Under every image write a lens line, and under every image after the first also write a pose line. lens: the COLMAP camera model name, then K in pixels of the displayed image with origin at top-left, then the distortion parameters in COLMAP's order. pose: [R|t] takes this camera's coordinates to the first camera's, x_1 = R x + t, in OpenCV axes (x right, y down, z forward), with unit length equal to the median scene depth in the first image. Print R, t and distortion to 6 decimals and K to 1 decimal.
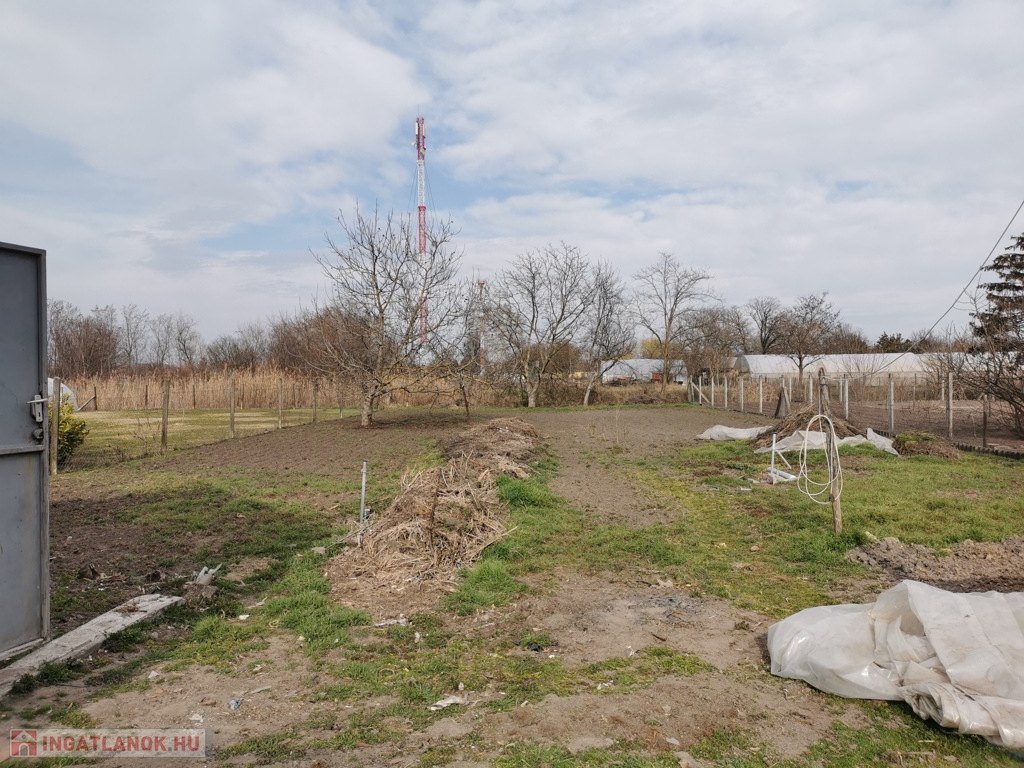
lens RADIAL K [[906.3, 0, 511.5], [0, 906.3, 395.8], [0, 0, 1]] dist [0.091354, -0.007705]
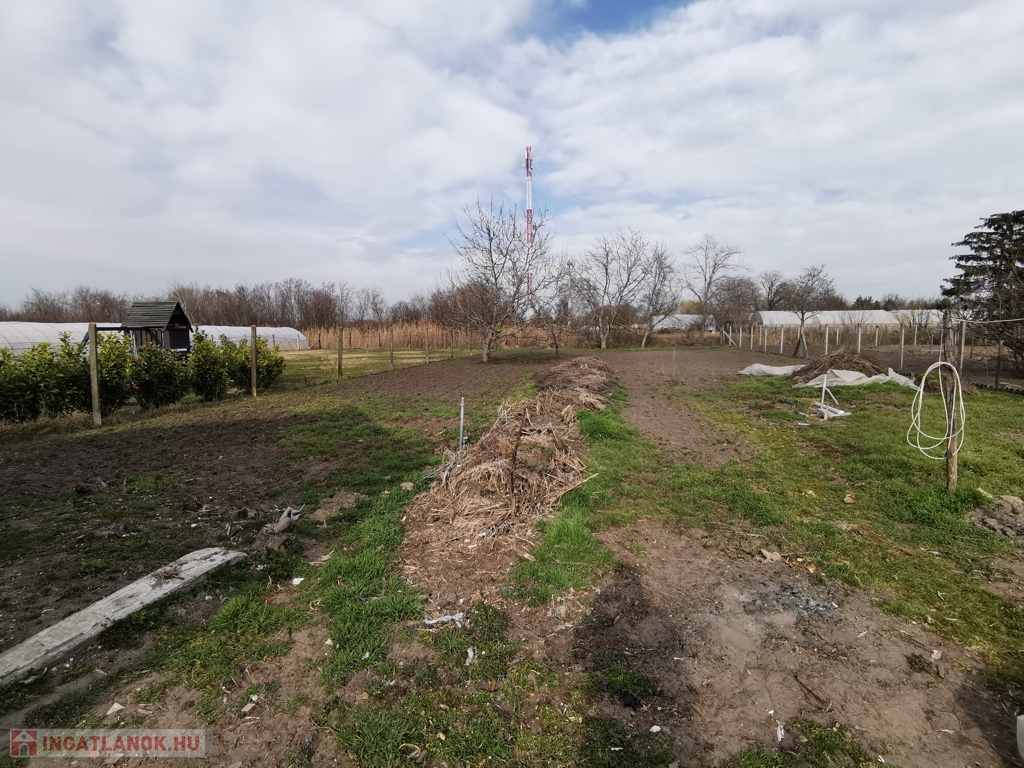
lens RADIAL K [[587.5, 0, 505.3], [0, 587.5, 381.9], [0, 0, 1]] dist [0.103475, -0.161829]
pose [[0.990056, 0.012392, -0.140128, -0.002615], [-0.002530, 0.997520, 0.070344, 0.000402], [0.140652, -0.069290, 0.987631, 0.198828]]
